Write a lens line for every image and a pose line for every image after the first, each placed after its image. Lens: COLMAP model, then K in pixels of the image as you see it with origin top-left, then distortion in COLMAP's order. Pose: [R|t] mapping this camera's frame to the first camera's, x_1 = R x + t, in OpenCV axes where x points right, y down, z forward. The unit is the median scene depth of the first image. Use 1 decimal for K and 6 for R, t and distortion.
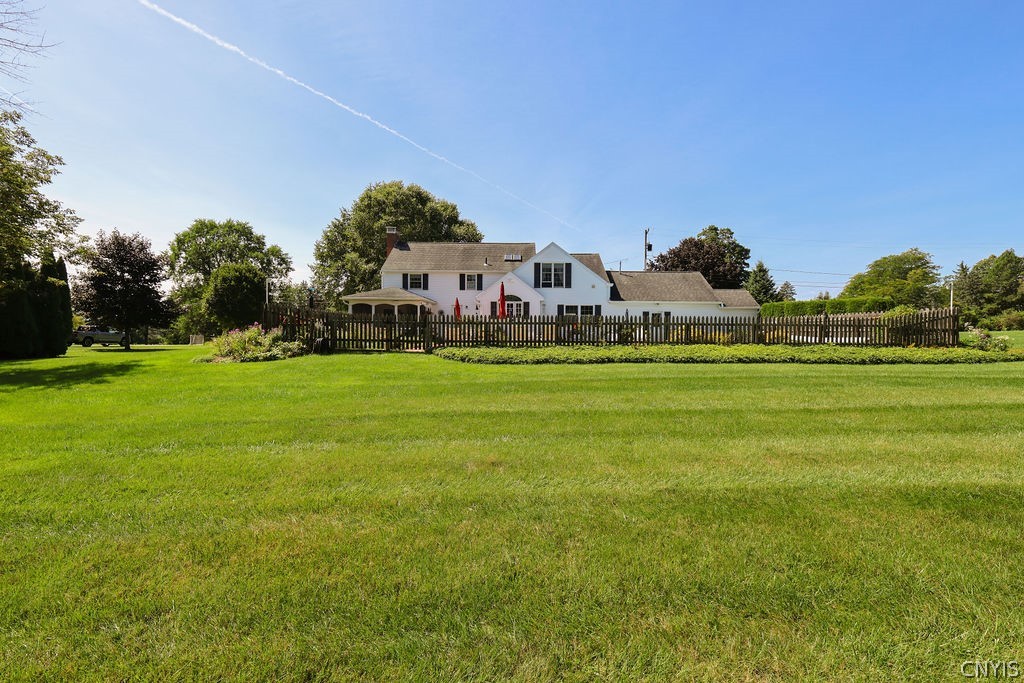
lens RADIAL K [[449.4, 0, 513.7], [0, 449.4, 338.4], [0, 0, 1]] dist [0.004085, 0.000143]
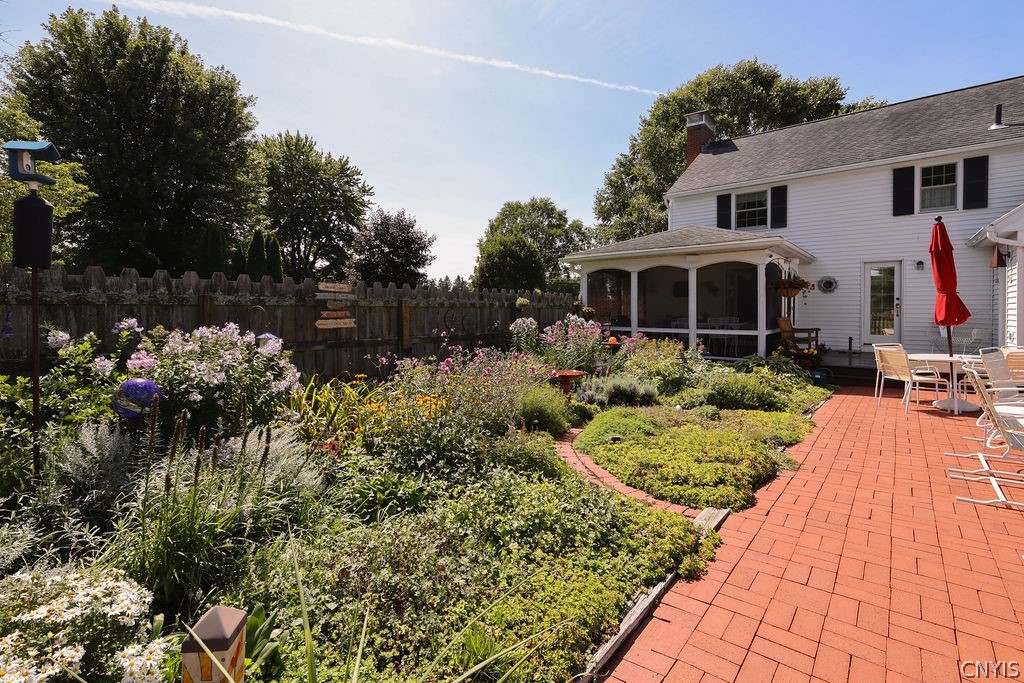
lens RADIAL K [[467.0, 0, 508.5], [0, 467.0, 316.6], [0, 0, 1]] dist [-0.000411, 0.000067]
pose [[0.770680, 0.001118, -0.637222, -0.119400], [-0.005090, 0.999977, -0.004401, -0.027869], [0.637203, 0.006635, 0.770668, 0.539642]]
